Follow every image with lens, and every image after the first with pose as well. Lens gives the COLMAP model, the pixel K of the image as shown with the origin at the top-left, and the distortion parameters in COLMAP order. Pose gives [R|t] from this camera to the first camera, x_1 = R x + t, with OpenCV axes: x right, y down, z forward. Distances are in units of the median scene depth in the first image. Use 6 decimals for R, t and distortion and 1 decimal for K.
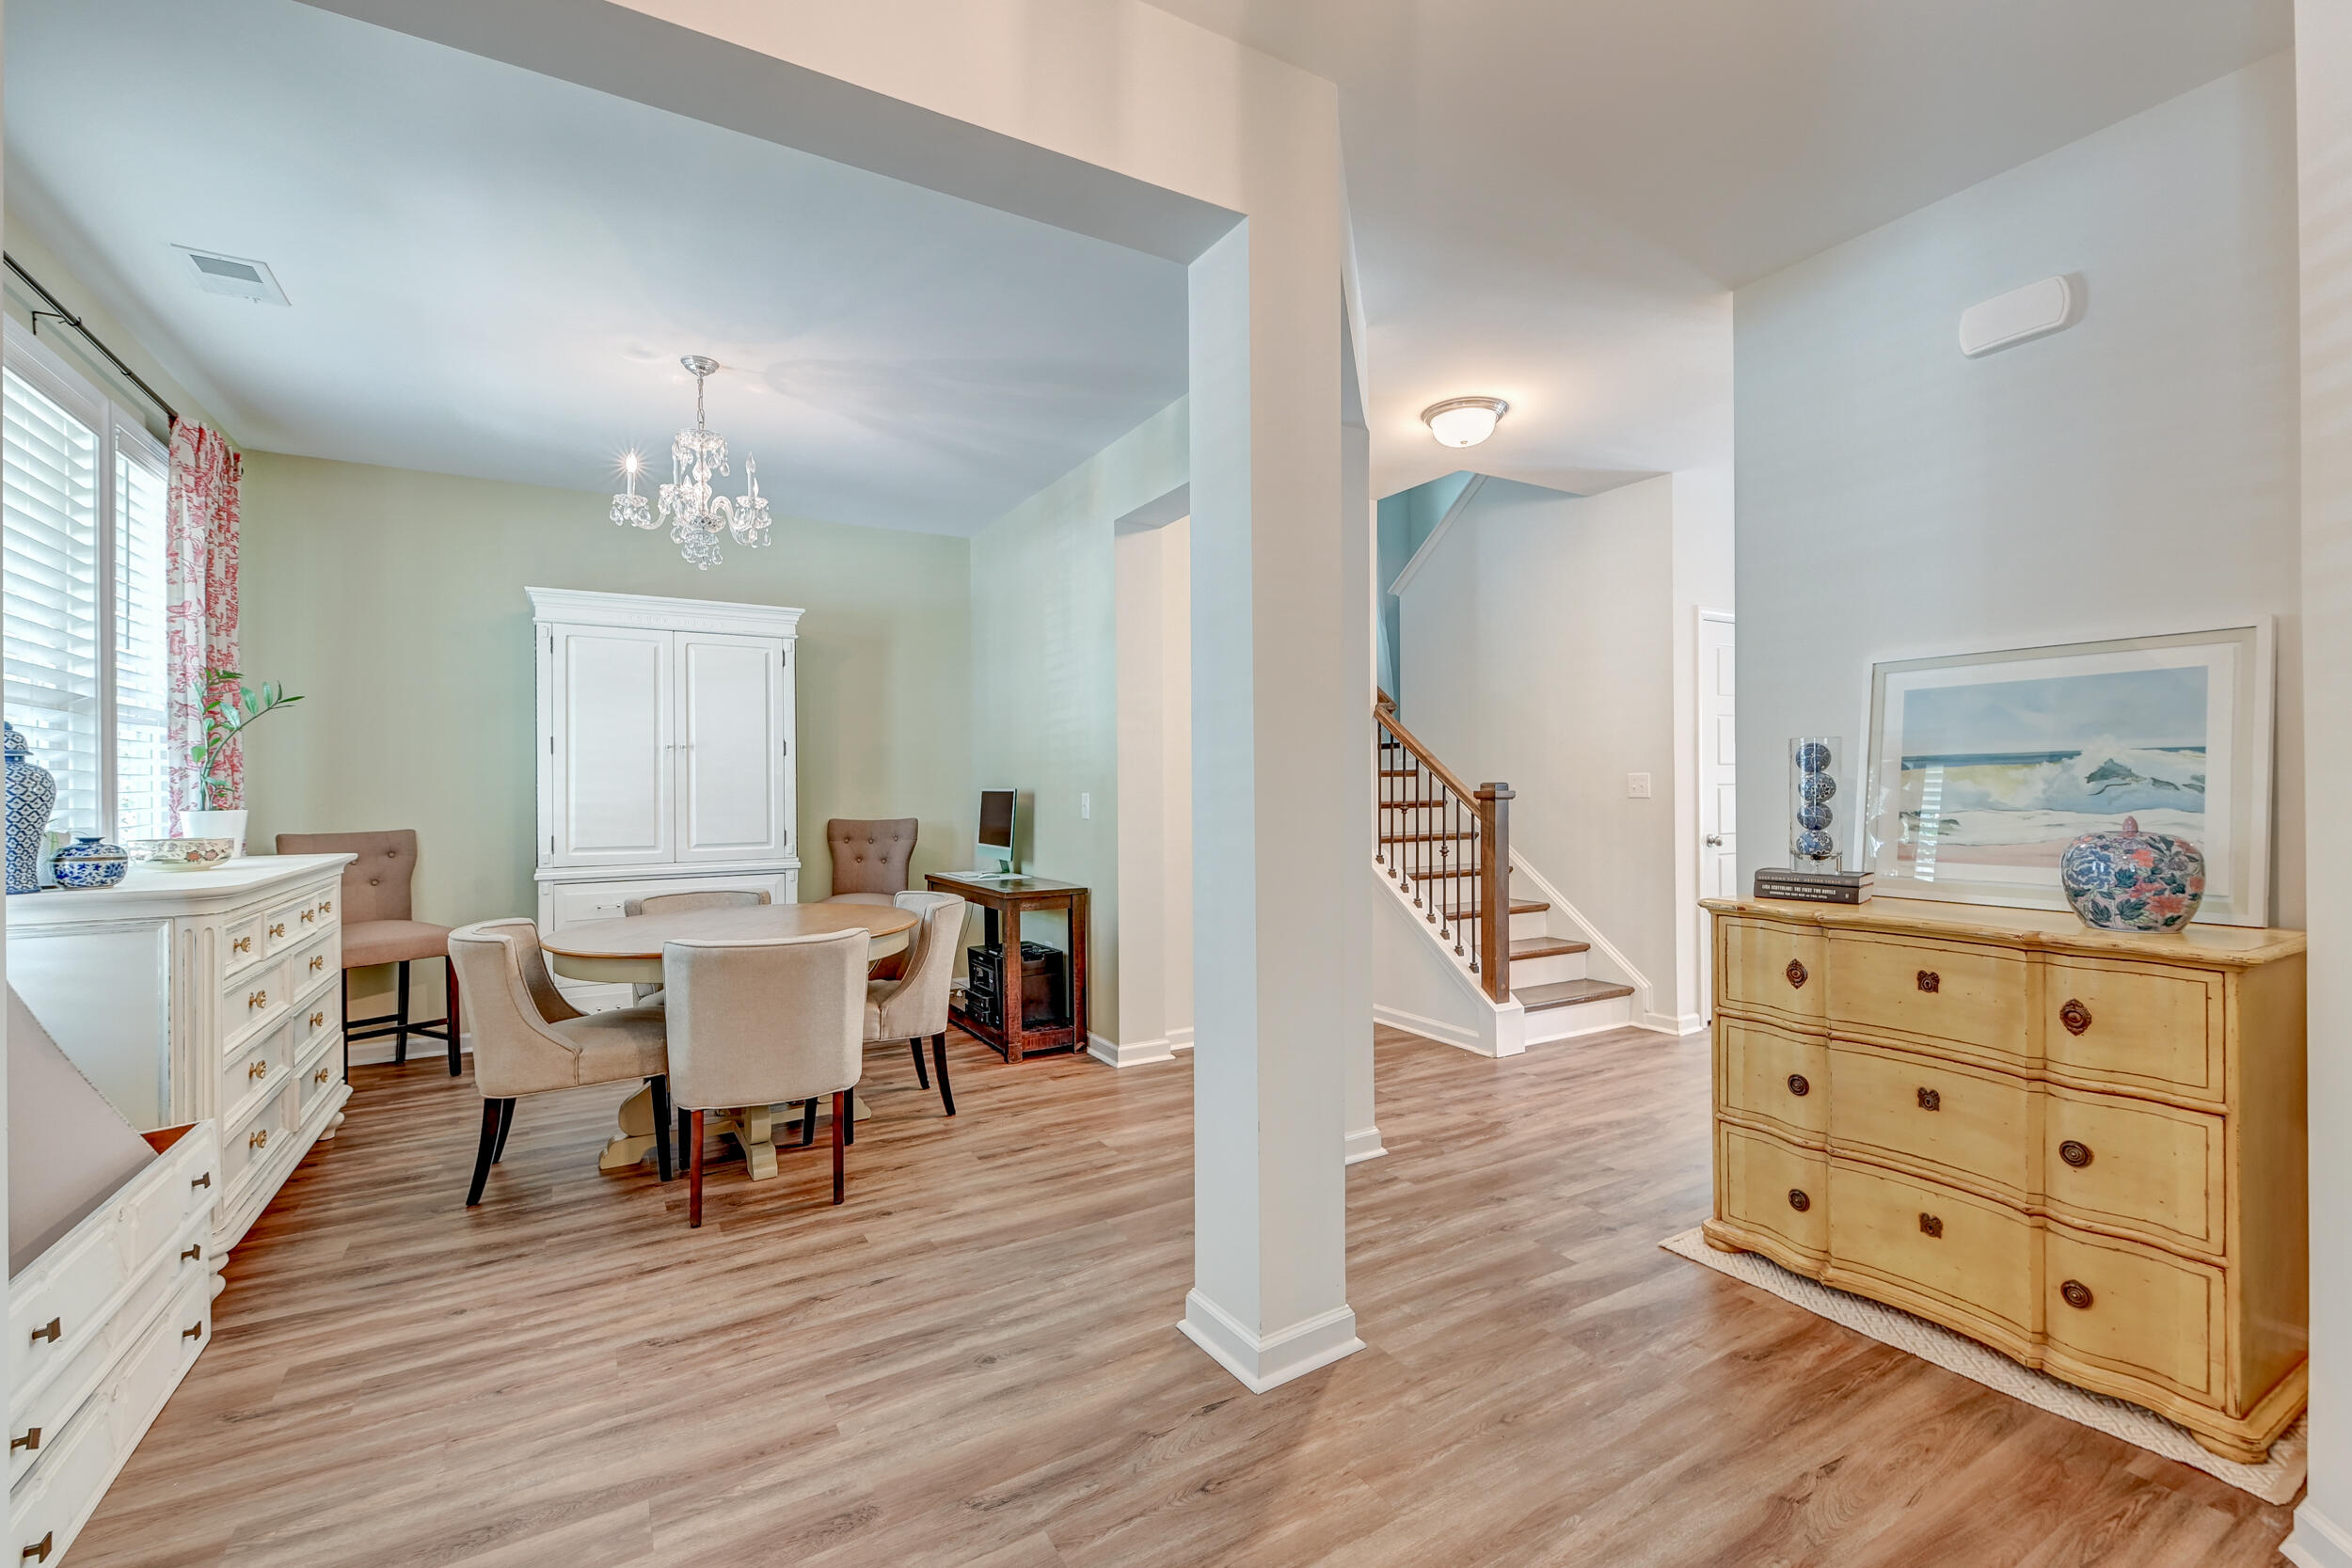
lens RADIAL K [[992.3, 0, 1166.1], [0, 992.3, 782.9], [0, 0, 1]] dist [0.011967, -0.005329]
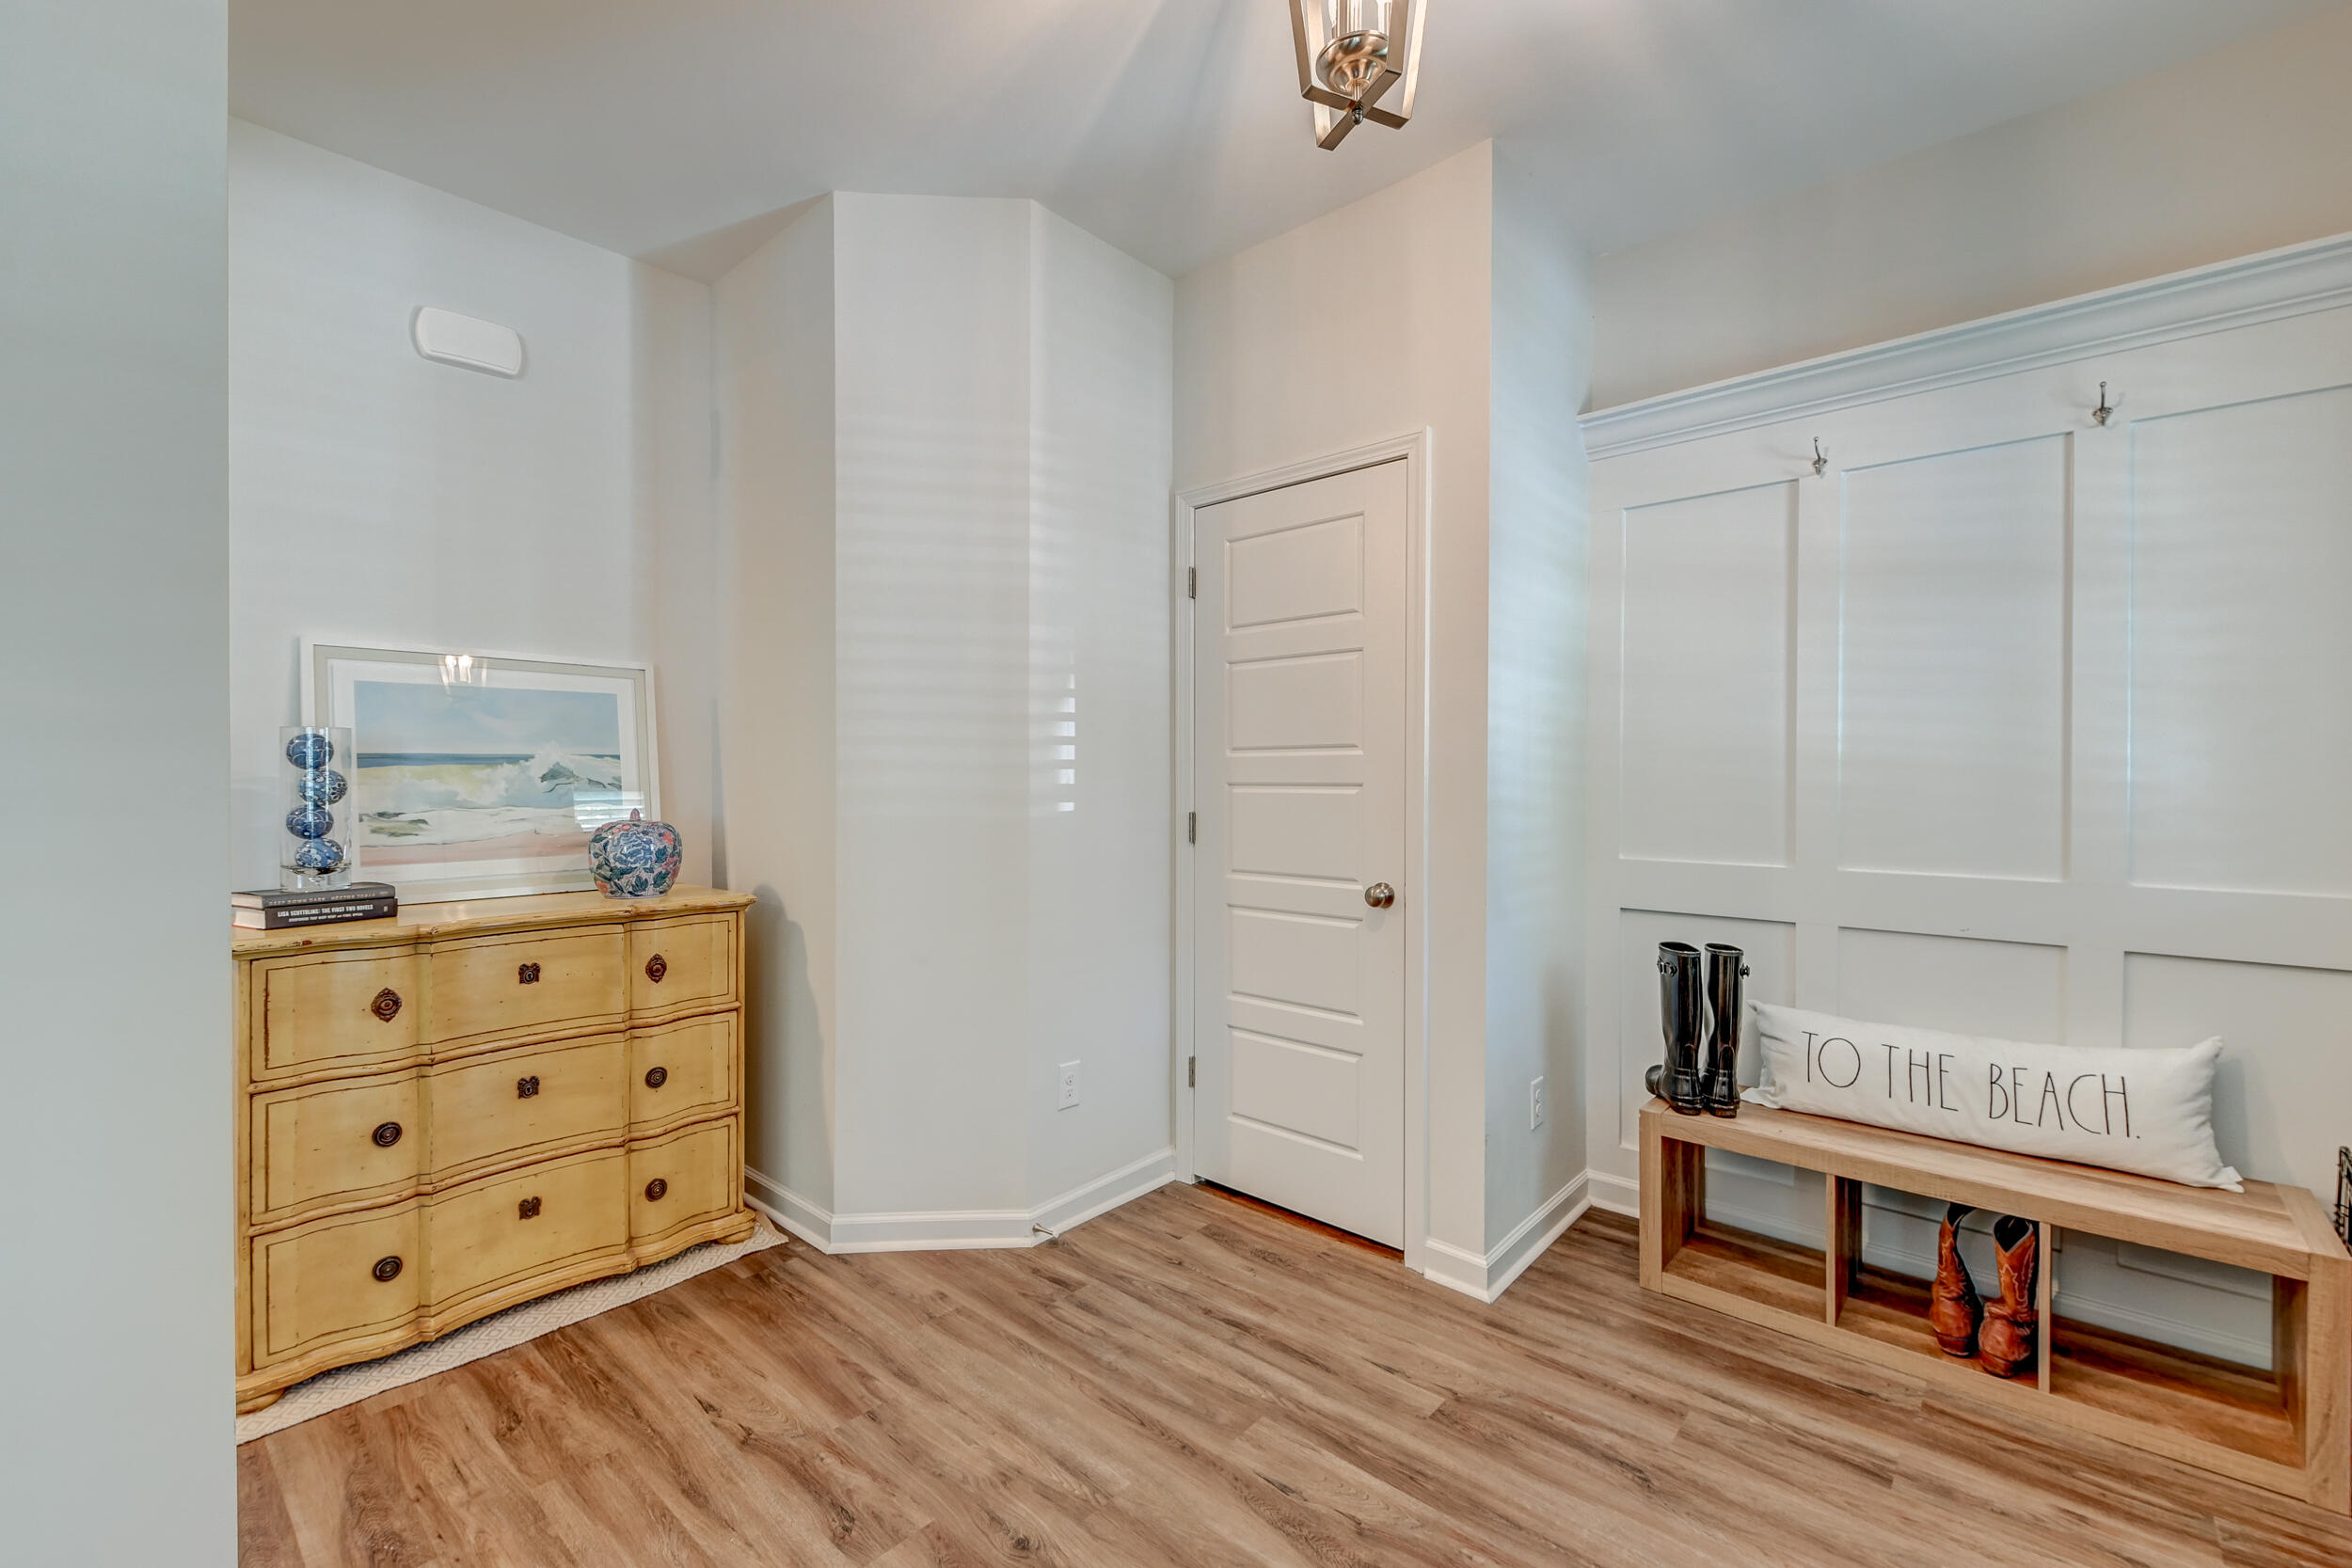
lens RADIAL K [[992.3, 0, 1173.1], [0, 992.3, 781.3], [0, 0, 1]] dist [0.011967, -0.005329]
pose [[-0.312971, 0.004056, 0.949754, -0.273733], [-0.000834, 0.999989, -0.004546, 0.002451], [-0.949762, -0.002215, -0.312965, 0.439859]]
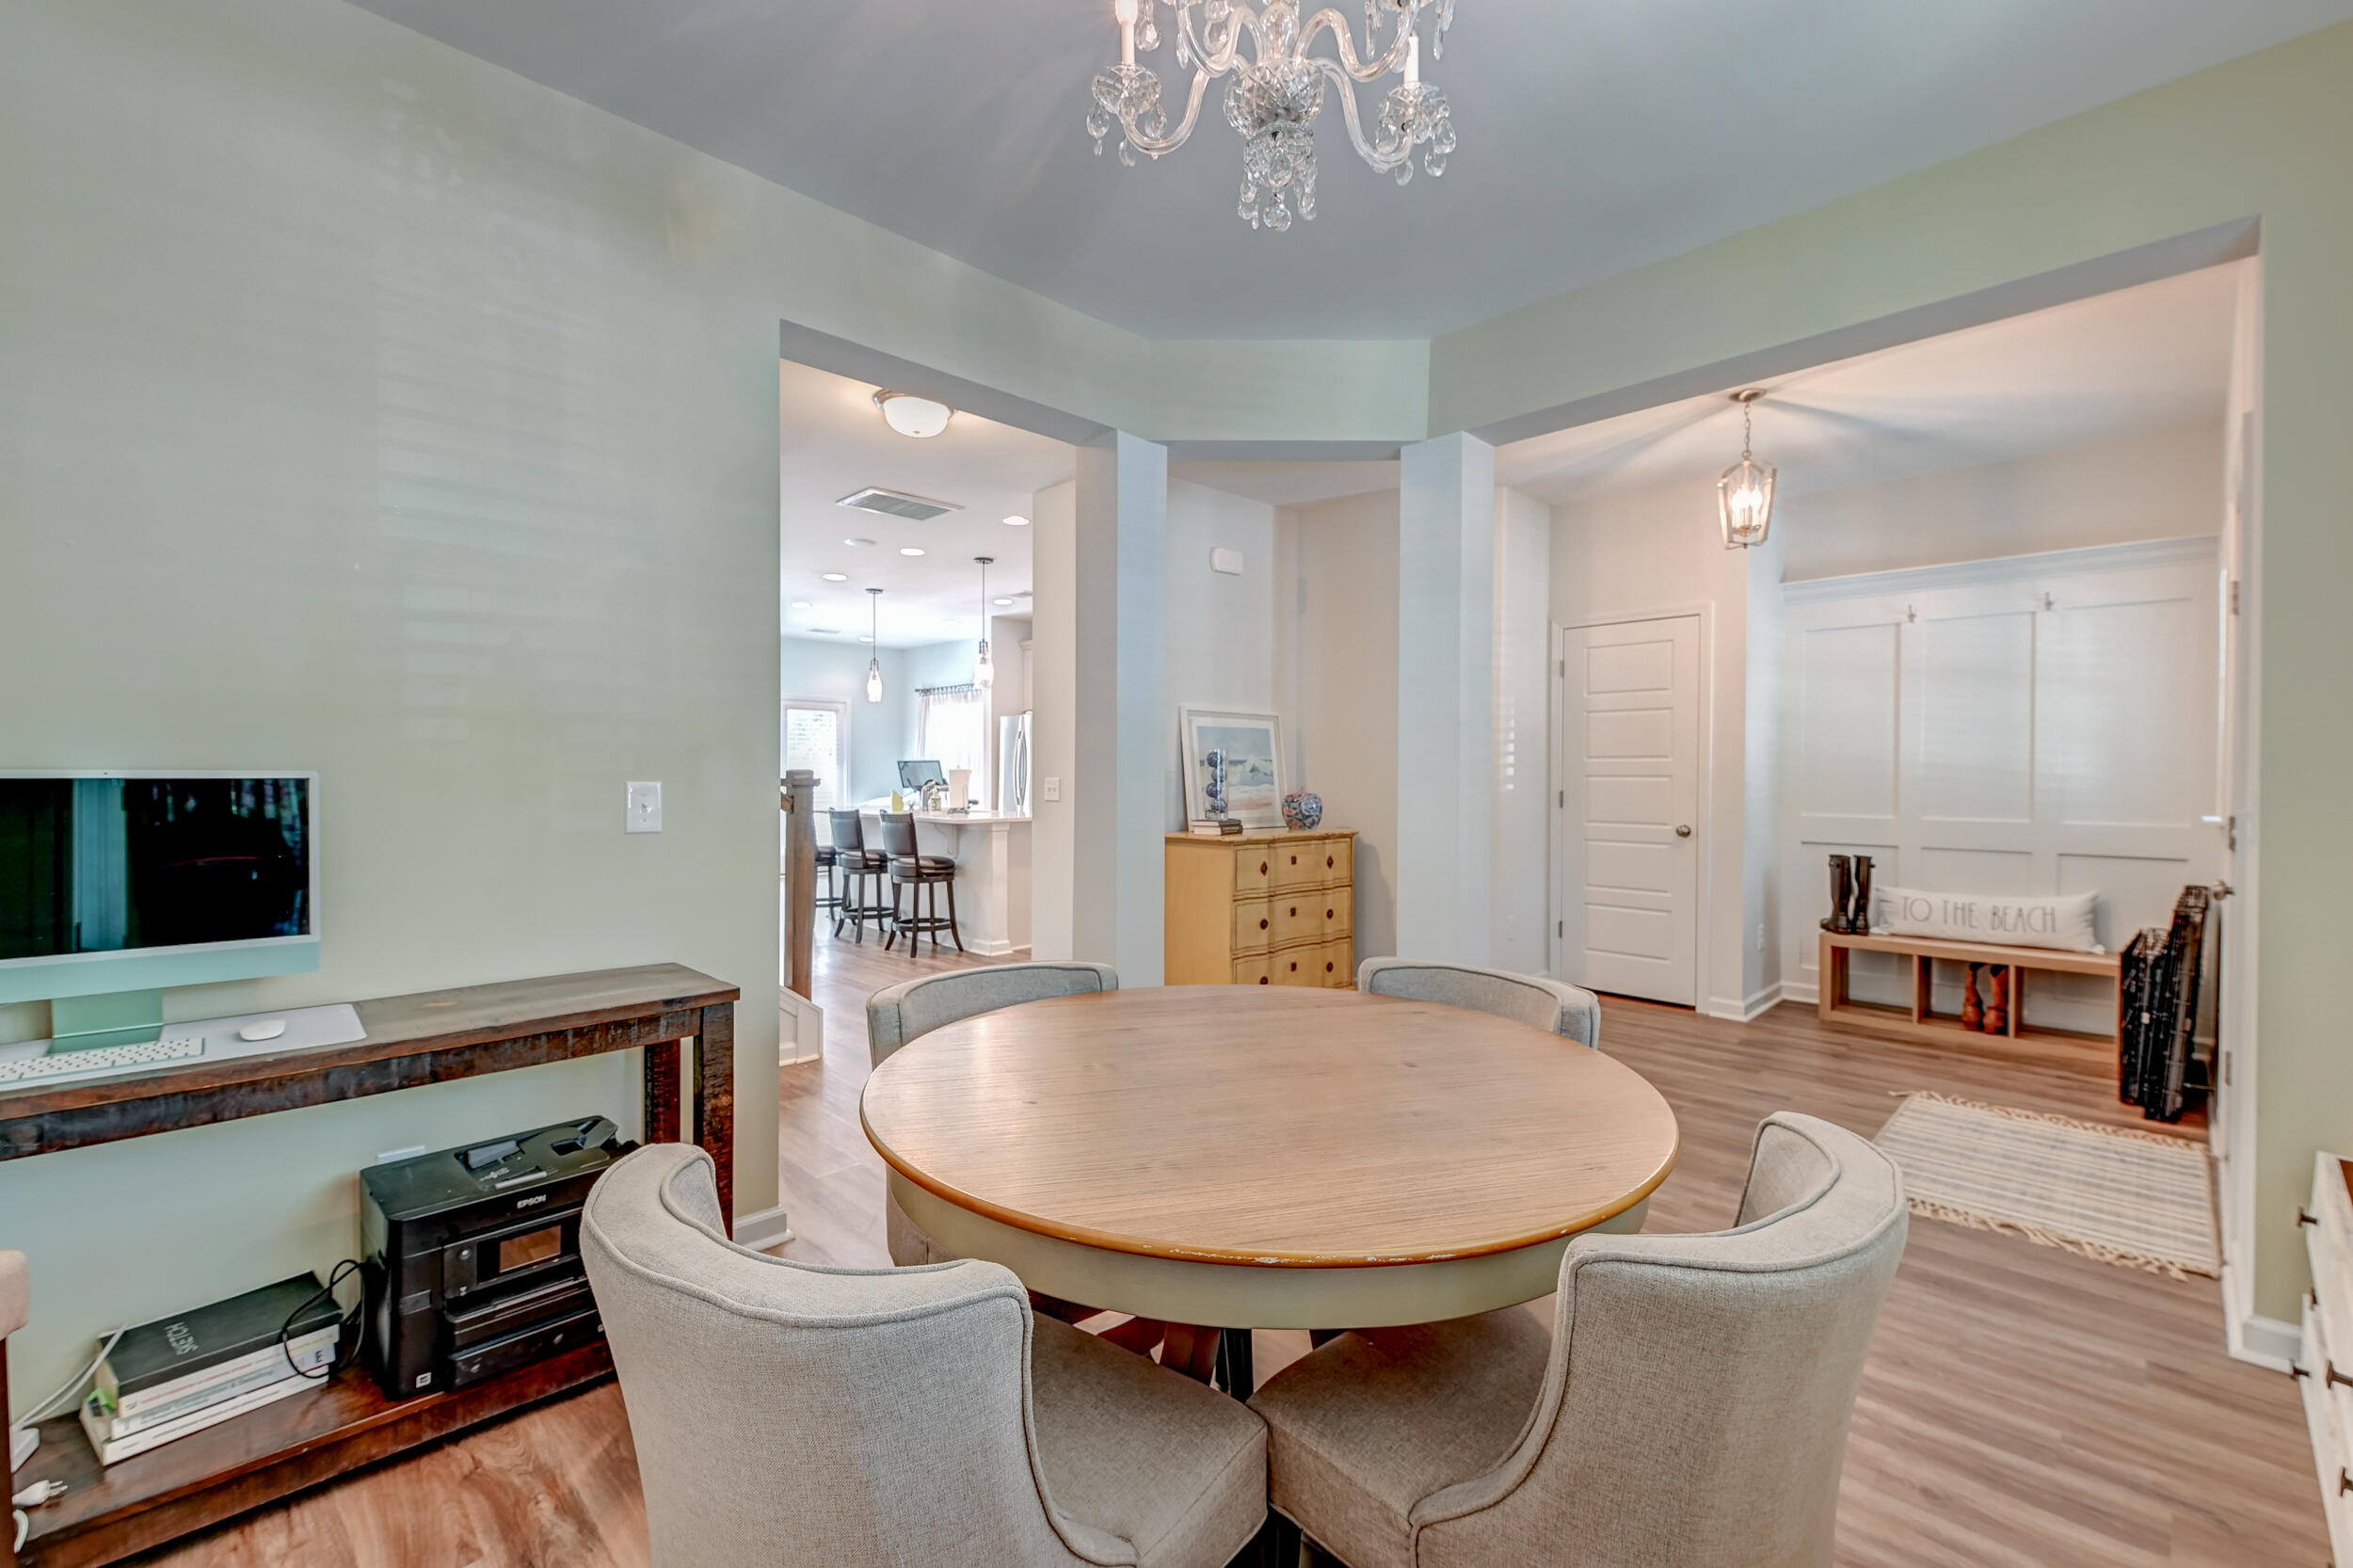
lens RADIAL K [[992.8, 0, 1173.4], [0, 992.8, 773.8], [0, 0, 1]] dist [0.011967, -0.005329]
pose [[-0.250622, 0.004696, 0.968074, -0.869686], [-0.005191, 0.999967, -0.006194, 0.011099], [-0.968071, -0.006577, -0.250589, 1.170831]]
